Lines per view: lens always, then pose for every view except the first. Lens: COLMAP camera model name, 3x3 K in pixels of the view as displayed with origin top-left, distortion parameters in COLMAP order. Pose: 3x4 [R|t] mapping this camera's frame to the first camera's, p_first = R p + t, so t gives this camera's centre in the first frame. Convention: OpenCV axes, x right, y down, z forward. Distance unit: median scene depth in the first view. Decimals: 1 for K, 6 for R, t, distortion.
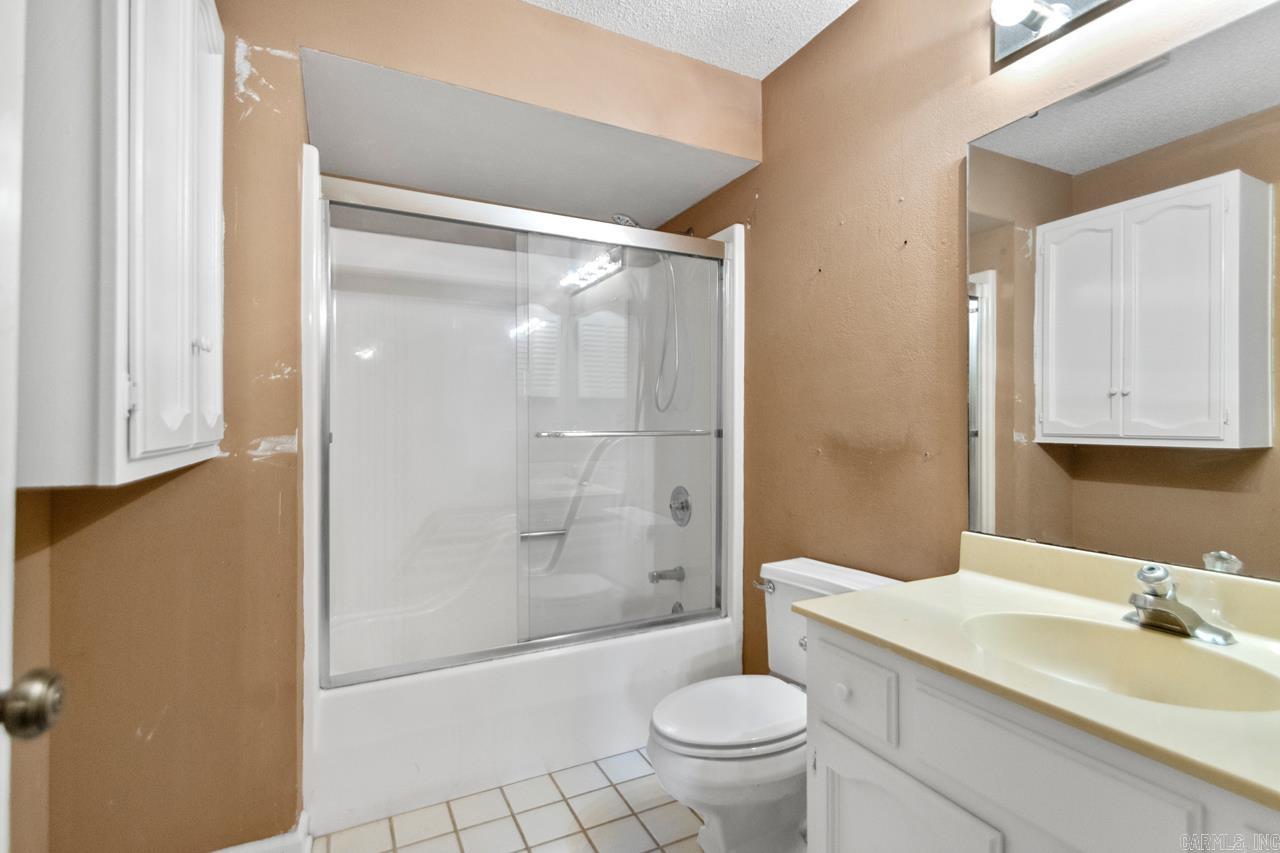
lens RADIAL K [[599.9, 0, 649.2], [0, 599.9, 421.9], [0, 0, 1]] dist [0.004339, -0.001066]
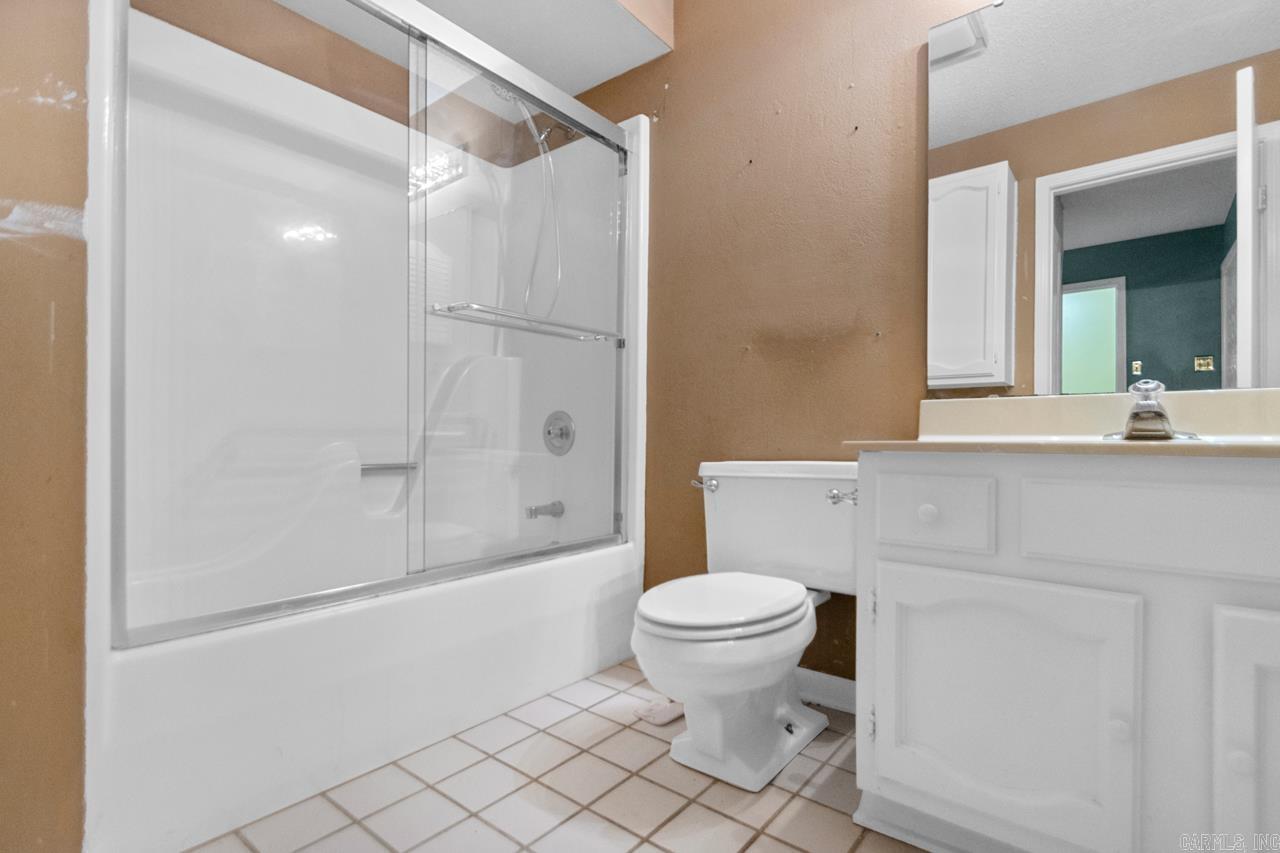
lens RADIAL K [[596.5, 0, 654.8], [0, 596.5, 429.7], [0, 0, 1]] dist [0.018708, -0.011398]
pose [[0.911779, 0.009977, 0.410560, -0.238715], [-0.012488, 0.999916, 0.003436, 0.171204], [-0.410491, -0.008260, 0.911827, 0.173786]]
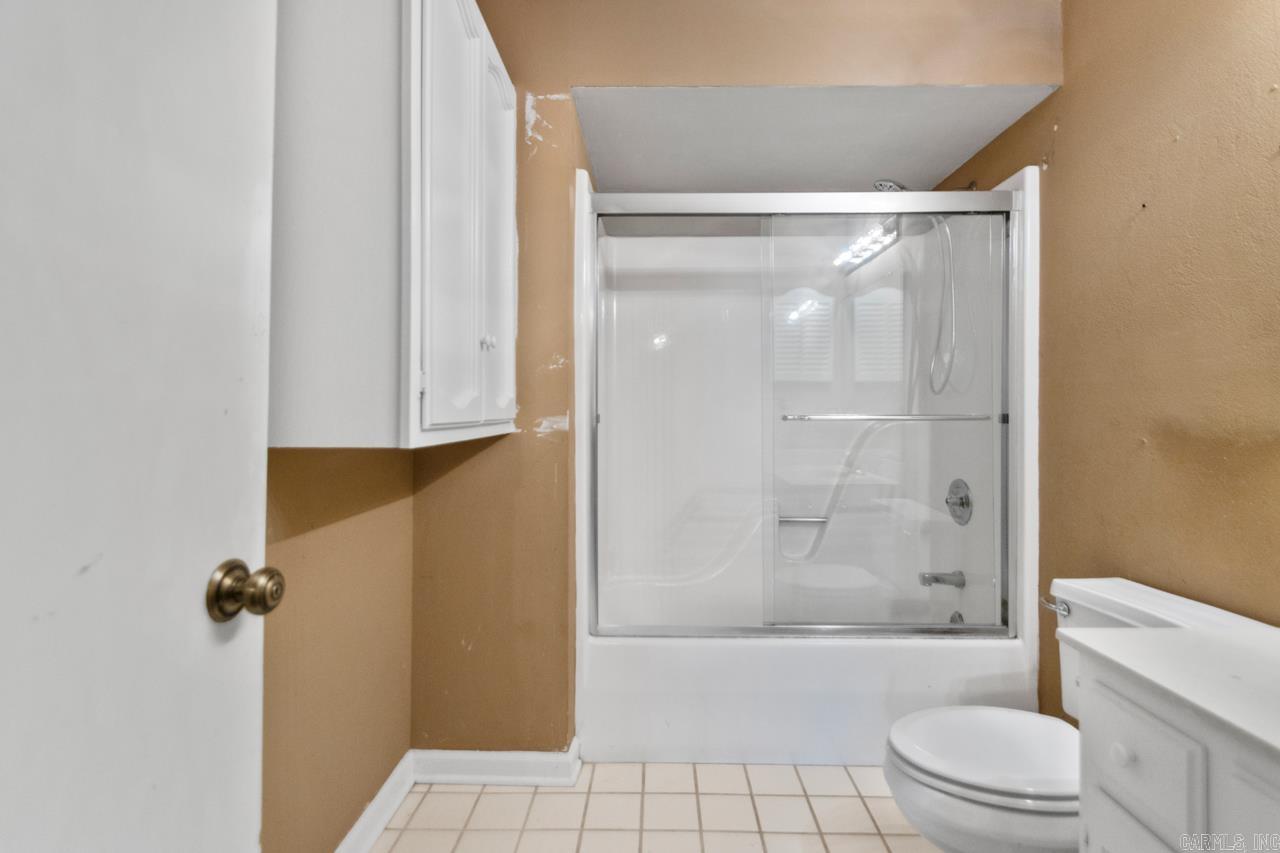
lens RADIAL K [[596.0, 0, 652.0], [0, 596.0, 405.5], [0, 0, 1]] dist [0.016146, -0.008835]
pose [[0.885165, -0.003124, -0.465268, 0.080144], [0.000549, 0.999984, -0.005671, 0.006731], [0.465278, 0.004765, 0.885152, 0.027255]]
